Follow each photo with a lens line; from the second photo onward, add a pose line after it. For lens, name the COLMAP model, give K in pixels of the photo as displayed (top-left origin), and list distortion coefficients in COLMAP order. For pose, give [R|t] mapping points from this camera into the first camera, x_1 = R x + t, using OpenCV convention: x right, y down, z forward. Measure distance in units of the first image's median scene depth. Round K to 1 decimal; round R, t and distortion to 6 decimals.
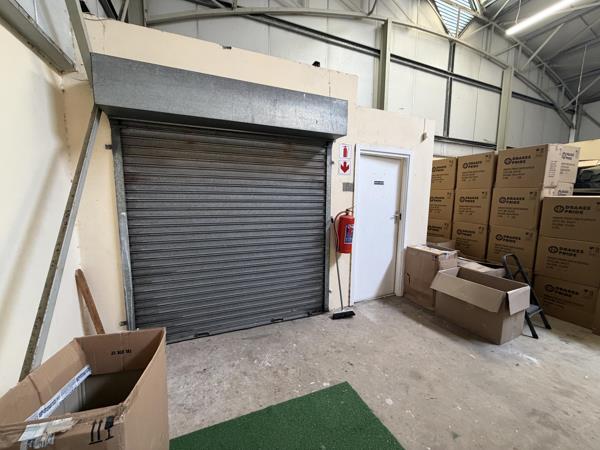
lens RADIAL K [[239.5, 0, 298.7], [0, 239.5, 226.0], [0, 0, 1]] dist [0.000552, 0.000062]
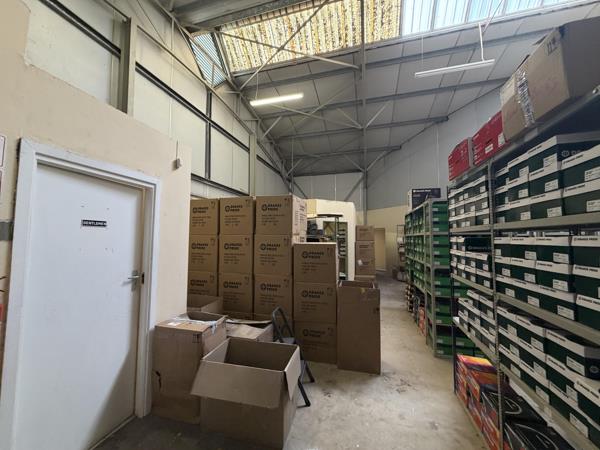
lens RADIAL K [[239.5, 0, 299.2], [0, 239.5, 225.5], [0, 0, 1]] dist [0.000552, 0.000062]
pose [[0.627950, 0.037467, 0.777351, 0.185026], [0.098418, 0.986998, -0.127074, -0.054497], [-0.772005, 0.156302, 0.616099, 0.272205]]
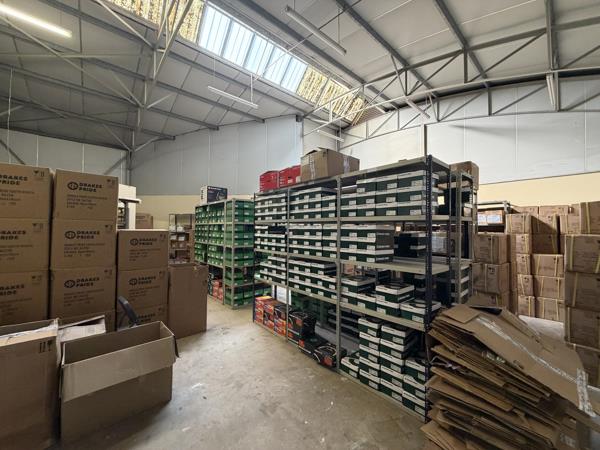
lens RADIAL K [[239.5, 0, 300.7], [0, 239.5, 225.2], [0, 0, 1]] dist [0.000552, 0.000062]
pose [[-0.311468, 0.006687, 0.950233, -0.107115], [0.107250, 0.993833, 0.028161, -0.077248], [-0.944185, 0.110683, -0.310265, 0.510323]]
